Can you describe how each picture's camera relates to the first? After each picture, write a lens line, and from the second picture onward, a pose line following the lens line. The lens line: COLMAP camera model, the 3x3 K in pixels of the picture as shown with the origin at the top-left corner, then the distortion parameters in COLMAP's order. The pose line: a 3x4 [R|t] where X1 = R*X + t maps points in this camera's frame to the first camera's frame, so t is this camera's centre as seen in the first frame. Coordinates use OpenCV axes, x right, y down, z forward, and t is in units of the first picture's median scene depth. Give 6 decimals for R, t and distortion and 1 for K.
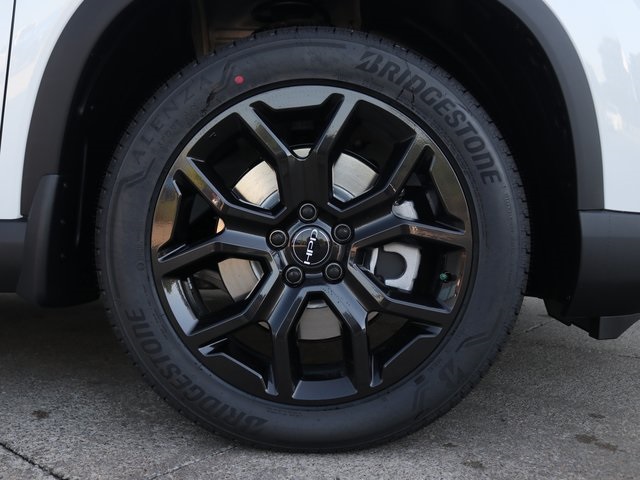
lens RADIAL K [[636.8, 0, 317.4], [0, 636.8, 236.5], [0, 0, 1]] dist [-0.011155, 0.000000]
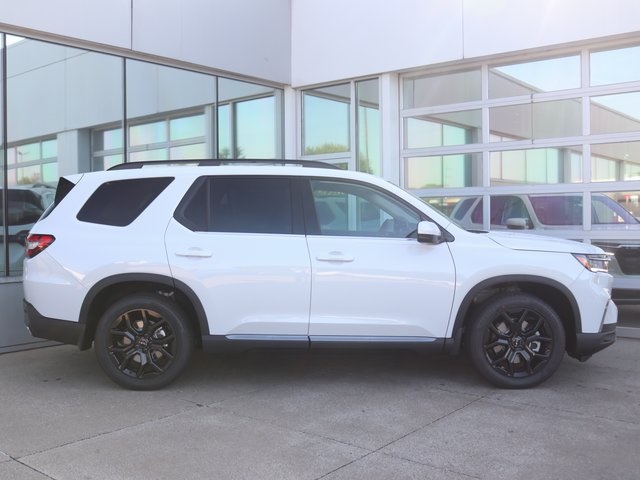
lens RADIAL K [[636.8, 0, 322.7], [0, 636.8, 240.8], [0, 0, 1]] dist [-0.011155, 0.000000]
pose [[0.999362, -0.013489, 0.033068, -1.493969], [0.014510, 0.999419, -0.030838, -0.570920], [-0.032633, 0.031298, 0.998977, -3.391904]]
